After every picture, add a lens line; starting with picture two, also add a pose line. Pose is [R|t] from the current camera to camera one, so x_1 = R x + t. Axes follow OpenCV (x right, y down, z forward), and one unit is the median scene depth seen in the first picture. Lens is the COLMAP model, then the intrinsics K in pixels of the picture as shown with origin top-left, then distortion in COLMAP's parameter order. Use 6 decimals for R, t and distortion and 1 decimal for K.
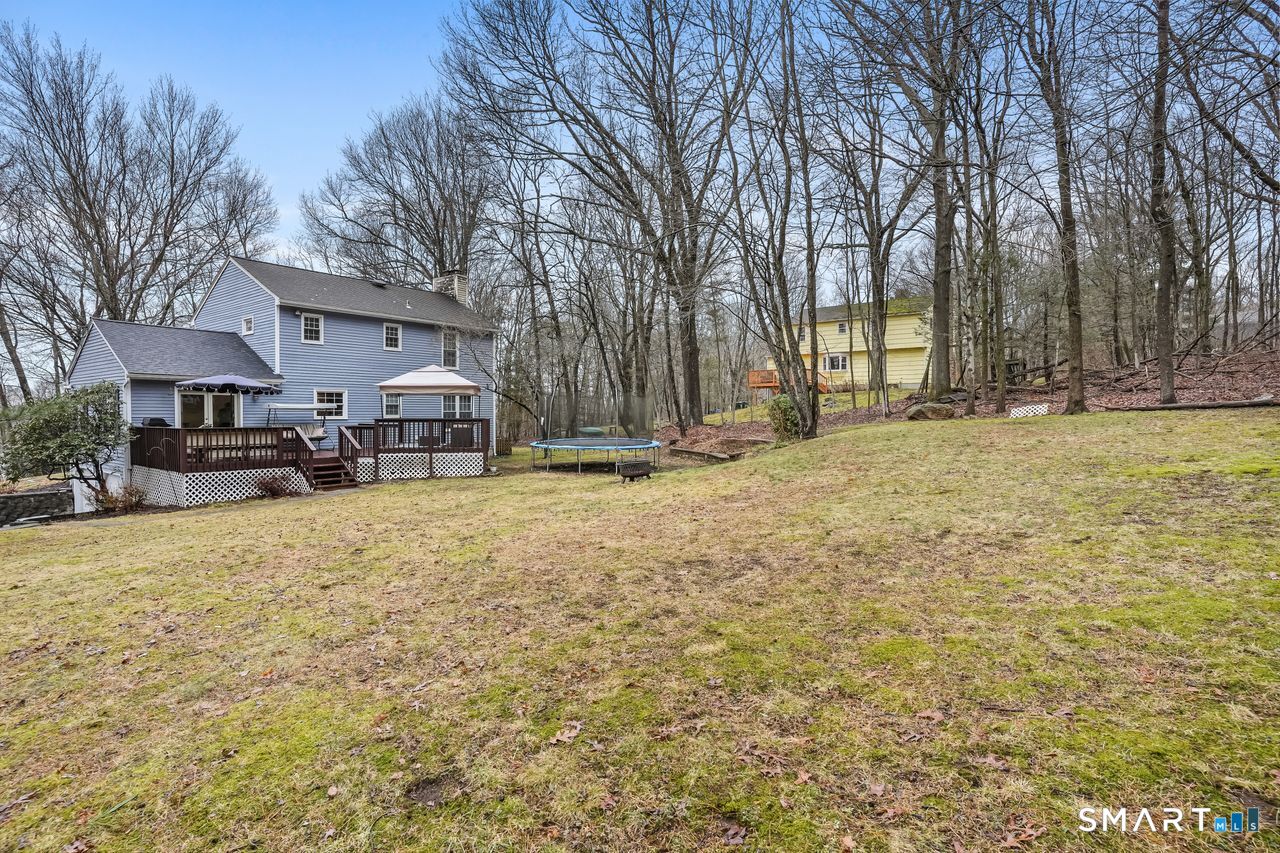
lens RADIAL K [[612.7, 0, 672.0], [0, 612.7, 410.4], [0, 0, 1]] dist [-0.016376, 0.014916]
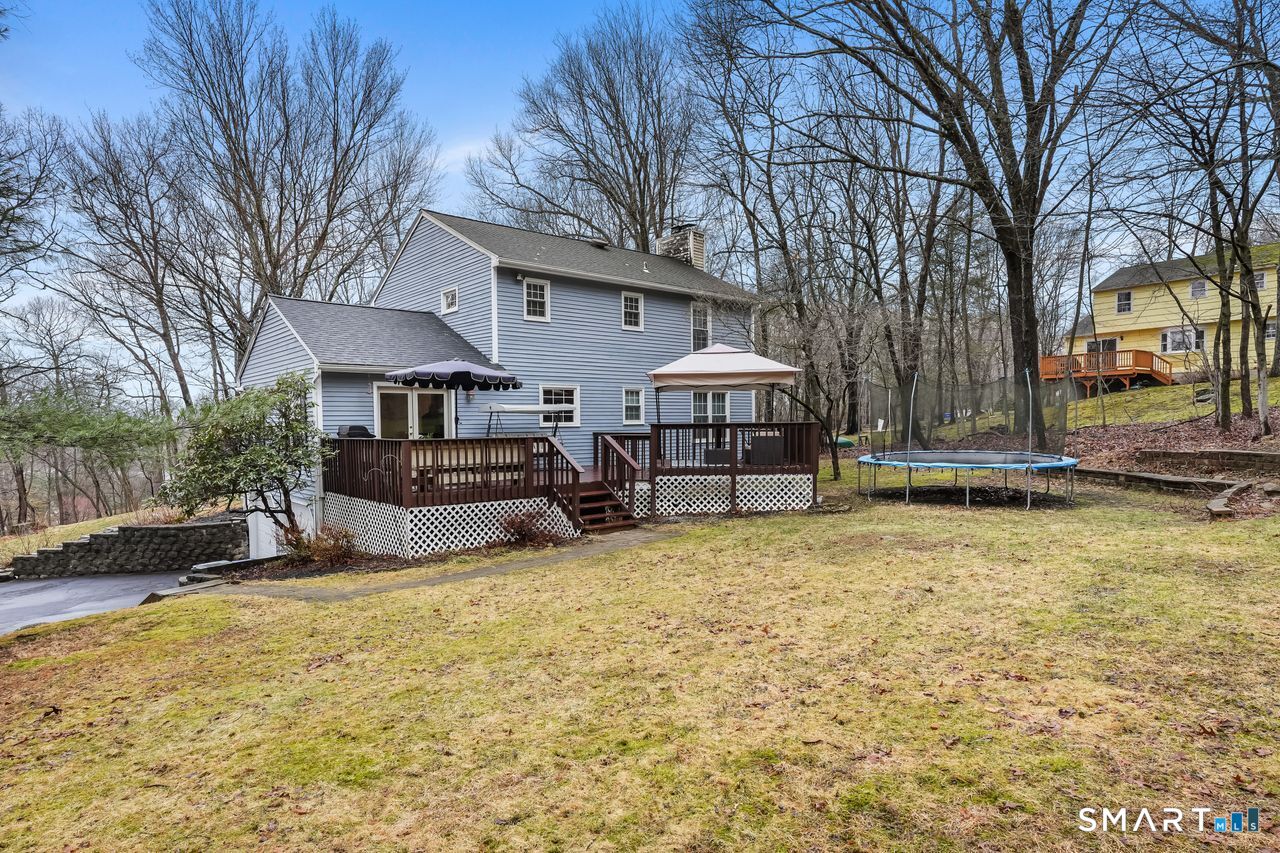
lens RADIAL K [[612.7, 0, 642.5], [0, 612.7, 430.1], [0, 0, 1]] dist [-0.016376, 0.014916]
pose [[0.987090, -0.010195, -0.159840, -0.378735], [0.012316, 0.999849, 0.012283, 0.011850], [0.159691, -0.014093, 0.987067, 0.332937]]
